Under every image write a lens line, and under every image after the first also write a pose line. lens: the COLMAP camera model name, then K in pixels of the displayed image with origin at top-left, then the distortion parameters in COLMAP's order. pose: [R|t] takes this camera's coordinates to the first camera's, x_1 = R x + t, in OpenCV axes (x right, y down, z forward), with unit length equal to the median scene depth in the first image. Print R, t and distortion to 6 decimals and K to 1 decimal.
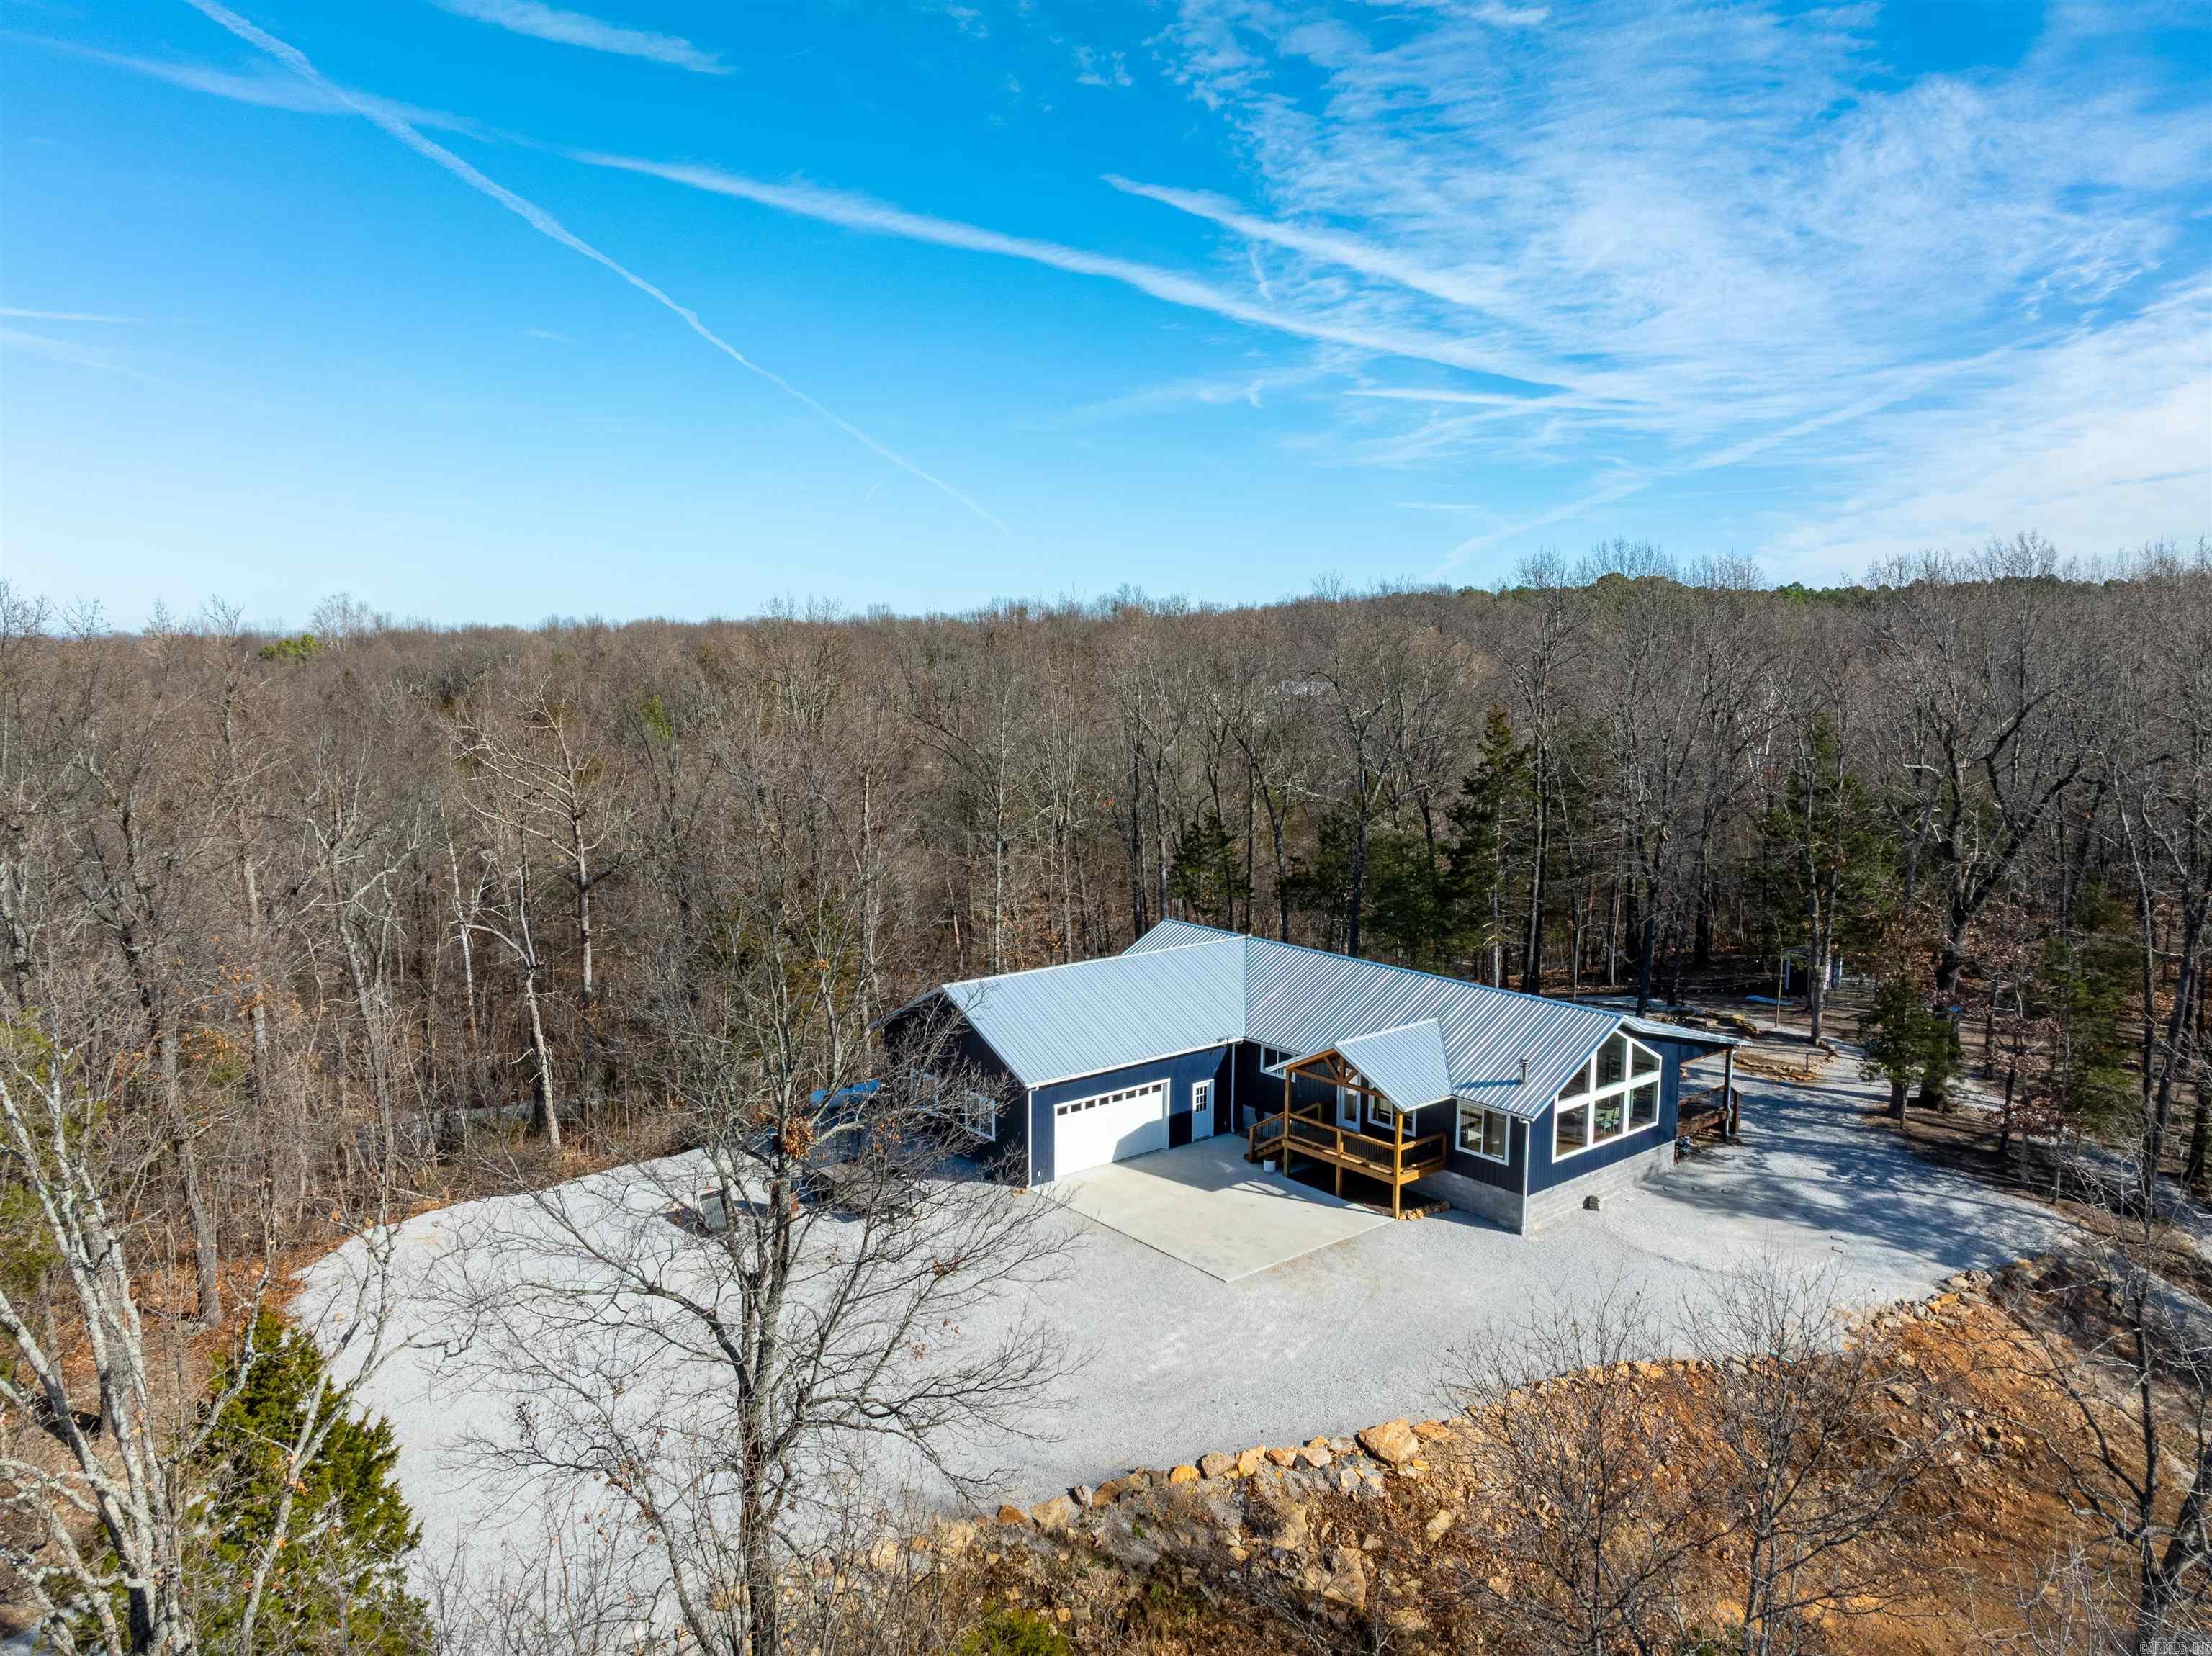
lens RADIAL K [[1566.4, 0, 1111.5], [0, 1566.4, 830.3], [0, 0, 1]] dist [-0.038253, 0.024634]
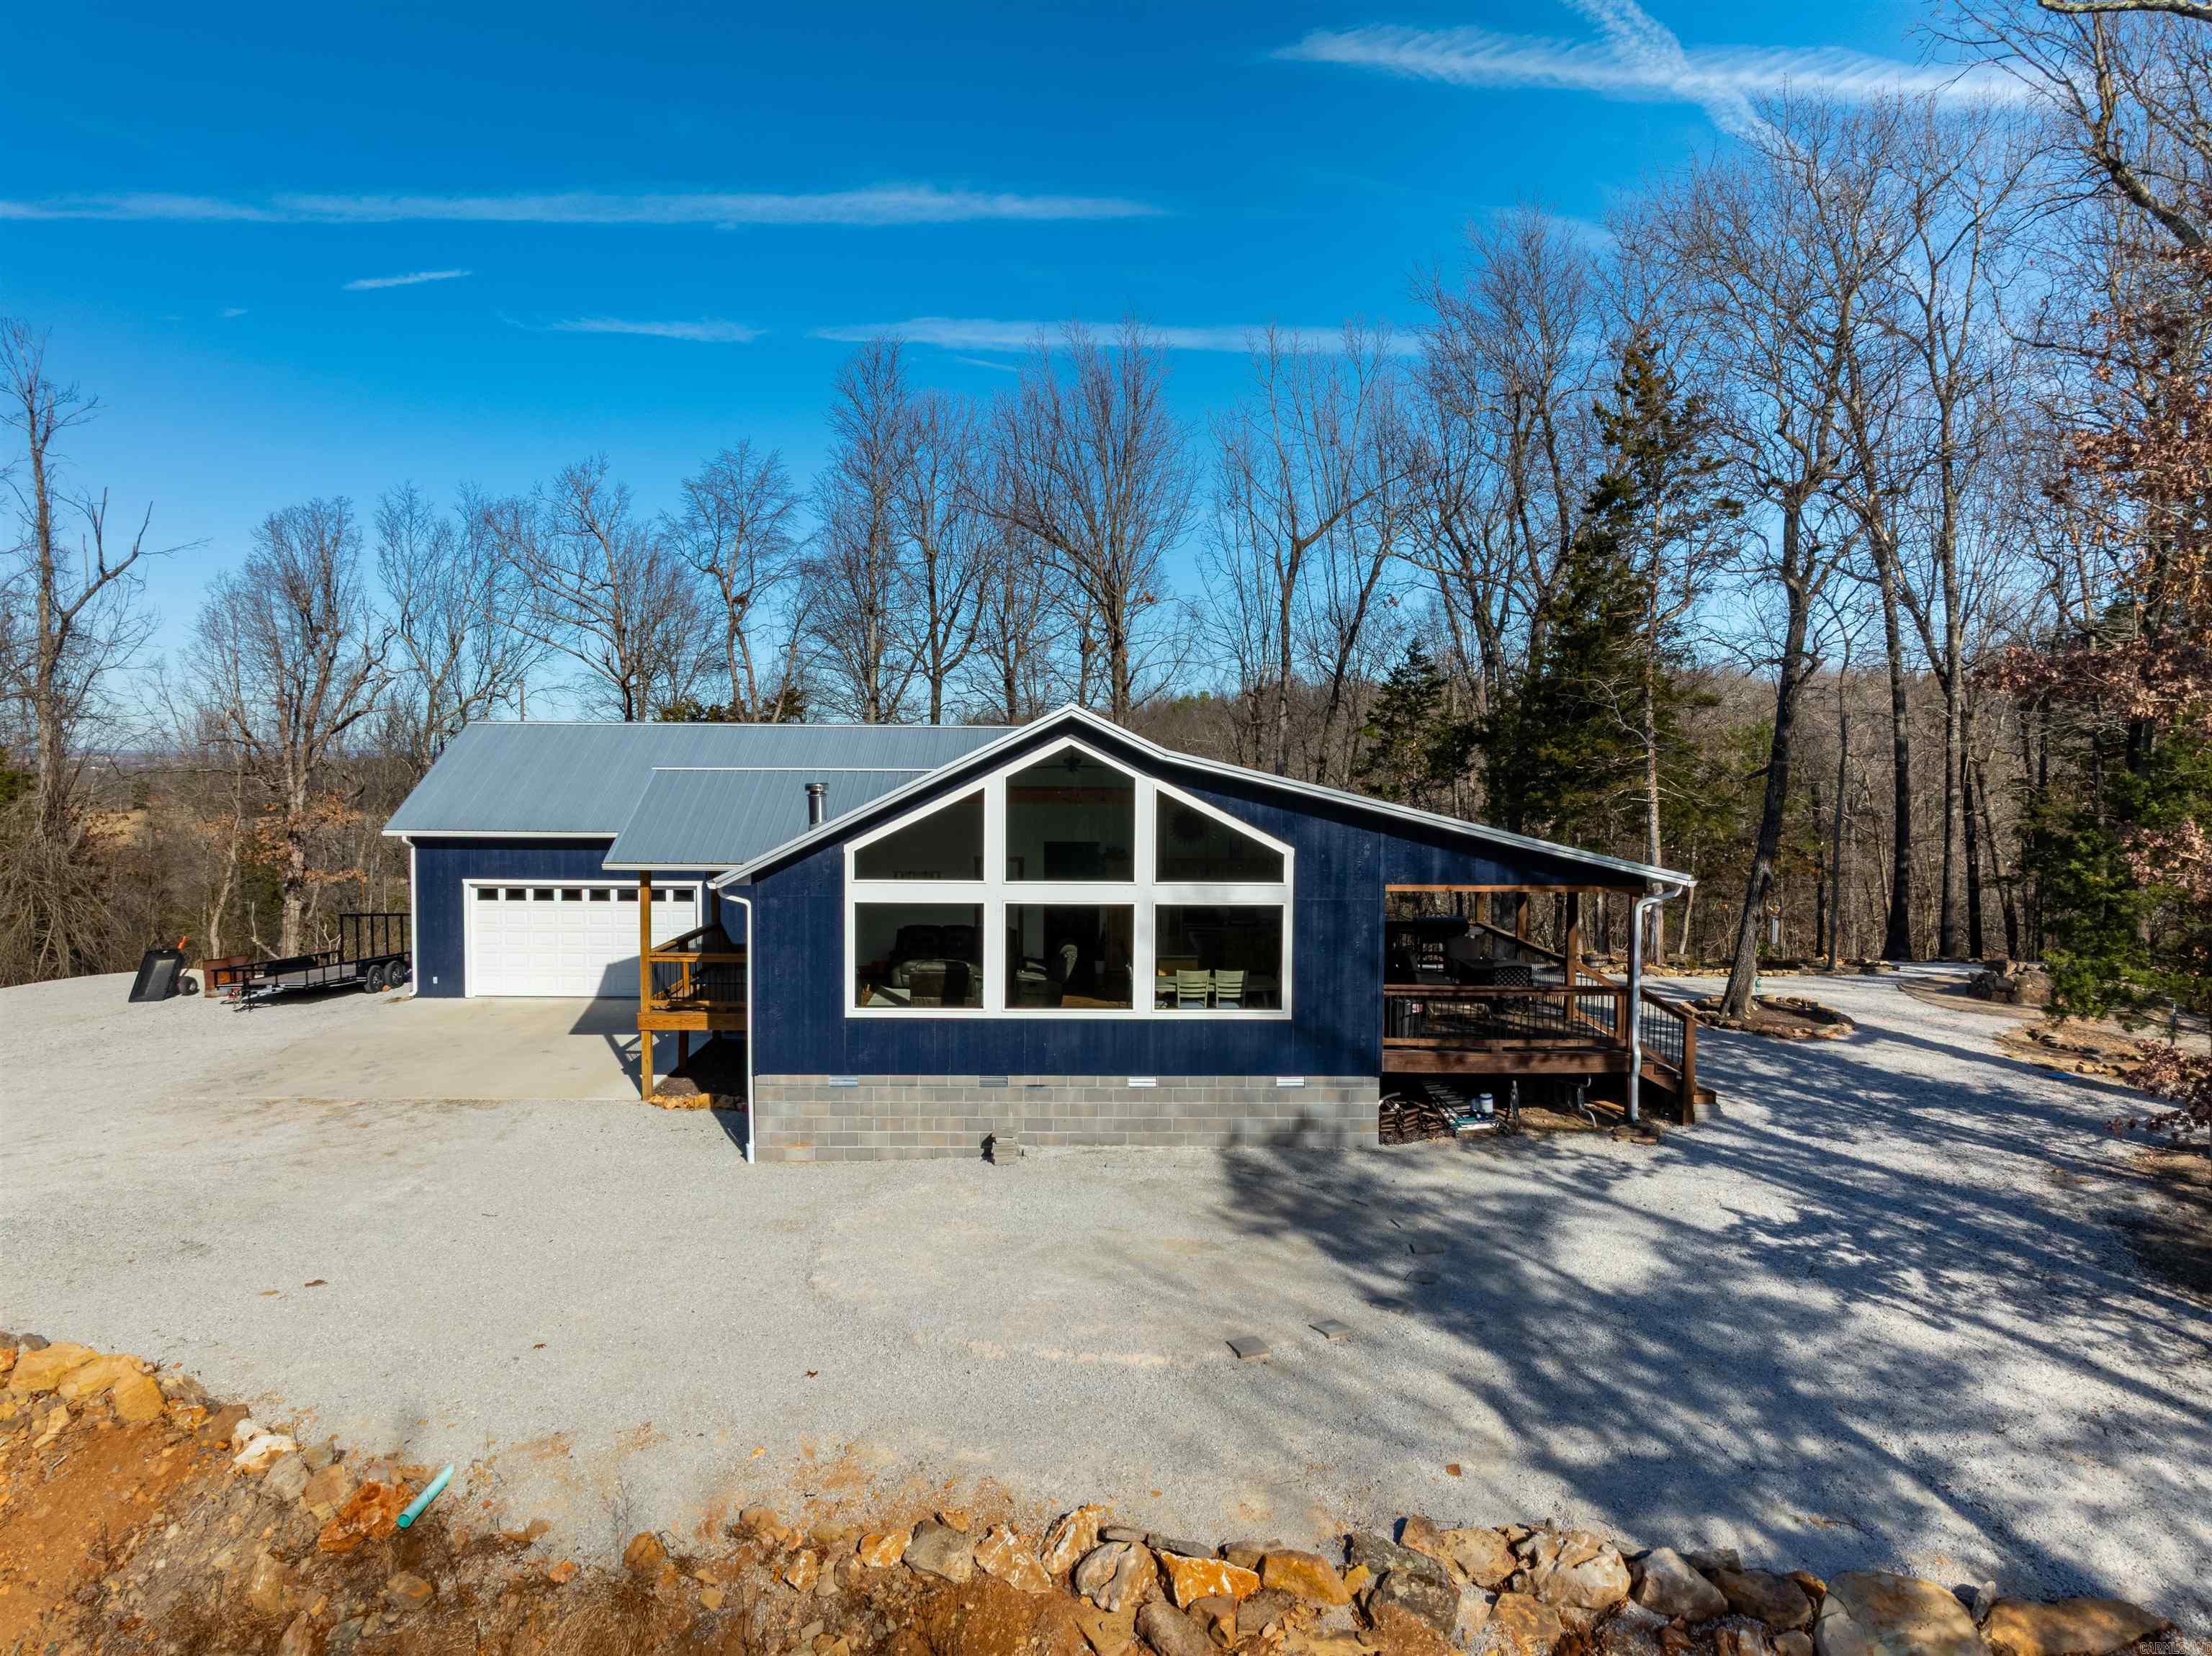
lens RADIAL K [[1566.4, 0, 1111.5], [0, 1566.4, 830.3], [0, 0, 1]] dist [-0.038253, 0.024634]
pose [[0.773330, 0.025938, -0.633473, 0.578956], [-0.073229, 0.996130, -0.048609, 0.166066], [0.629760, 0.083979, 0.772237, 0.662555]]
